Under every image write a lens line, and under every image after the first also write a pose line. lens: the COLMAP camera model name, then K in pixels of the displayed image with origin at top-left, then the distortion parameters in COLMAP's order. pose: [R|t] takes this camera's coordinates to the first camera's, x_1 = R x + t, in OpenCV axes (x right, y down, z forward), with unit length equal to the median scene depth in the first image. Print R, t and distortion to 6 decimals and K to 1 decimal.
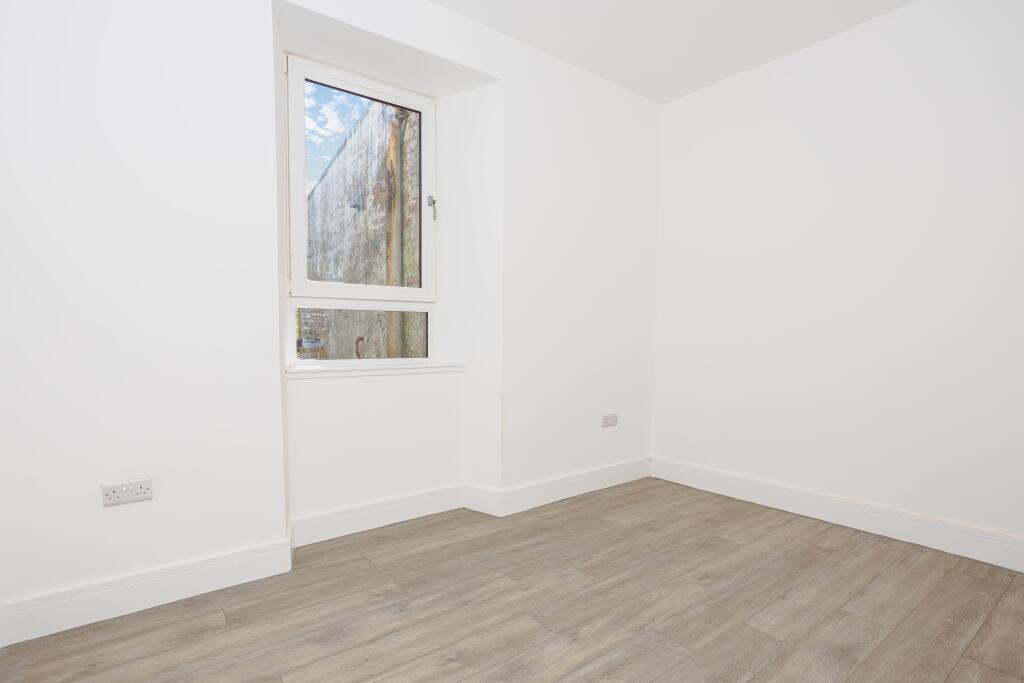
lens RADIAL K [[498.1, 0, 512.0], [0, 498.1, 341.5], [0, 0, 1]] dist [-0.058066, 0.031232]
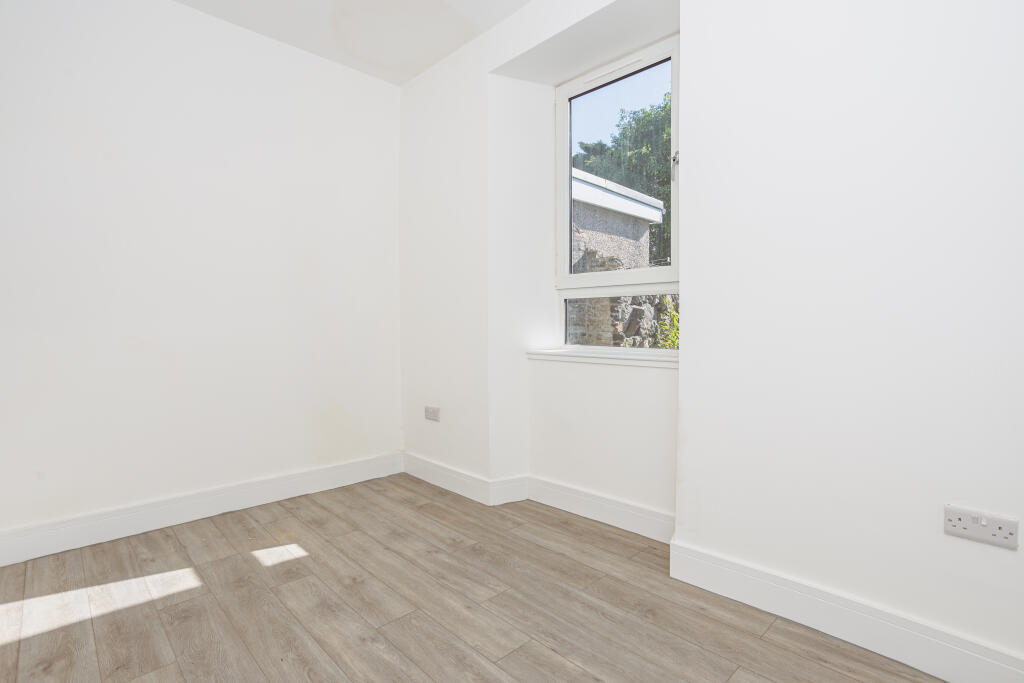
lens RADIAL K [[498.1, 0, 512.0], [0, 498.1, 341.5], [0, 0, 1]] dist [-0.058066, 0.031232]
pose [[0.134203, 0.034380, -0.990357, 0.828140], [-0.012441, 0.999378, 0.033007, -0.008045], [0.990876, 0.007891, 0.134547, 0.873147]]
